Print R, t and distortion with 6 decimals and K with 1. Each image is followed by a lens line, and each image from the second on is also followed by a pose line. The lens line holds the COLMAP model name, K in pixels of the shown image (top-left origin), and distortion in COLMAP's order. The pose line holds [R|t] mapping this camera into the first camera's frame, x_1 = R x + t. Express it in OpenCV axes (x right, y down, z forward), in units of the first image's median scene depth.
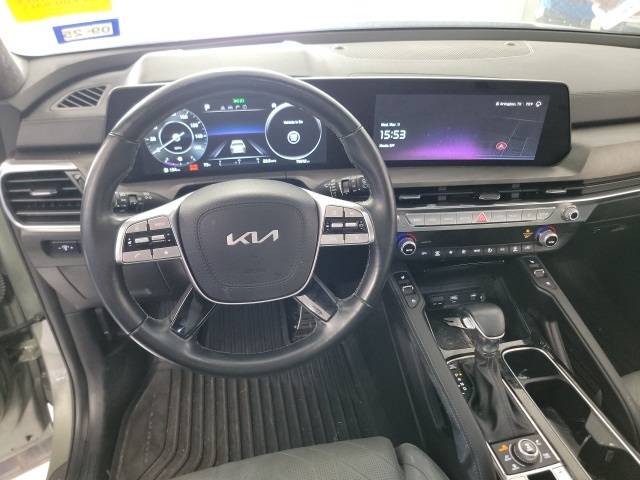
lens RADIAL K [[450.6, 0, 320.0], [0, 450.6, 240.0], [0, 0, 1]] dist [0.039085, -0.001755]
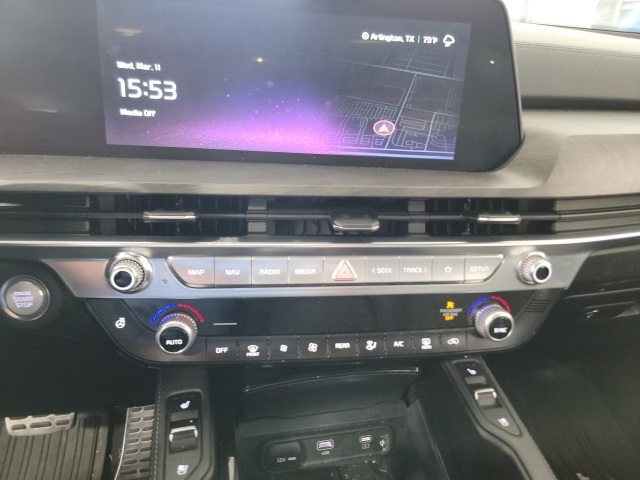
lens RADIAL K [[450.6, 0, 320.0], [0, 450.6, 240.0], [0, 0, 1]] dist [0.039085, -0.001755]
pose [[0.999585, 0.021573, 0.019071, 0.317439], [-0.017112, 0.977744, -0.209105, 0.015193], [-0.023158, 0.208692, 0.977707, 0.537954]]
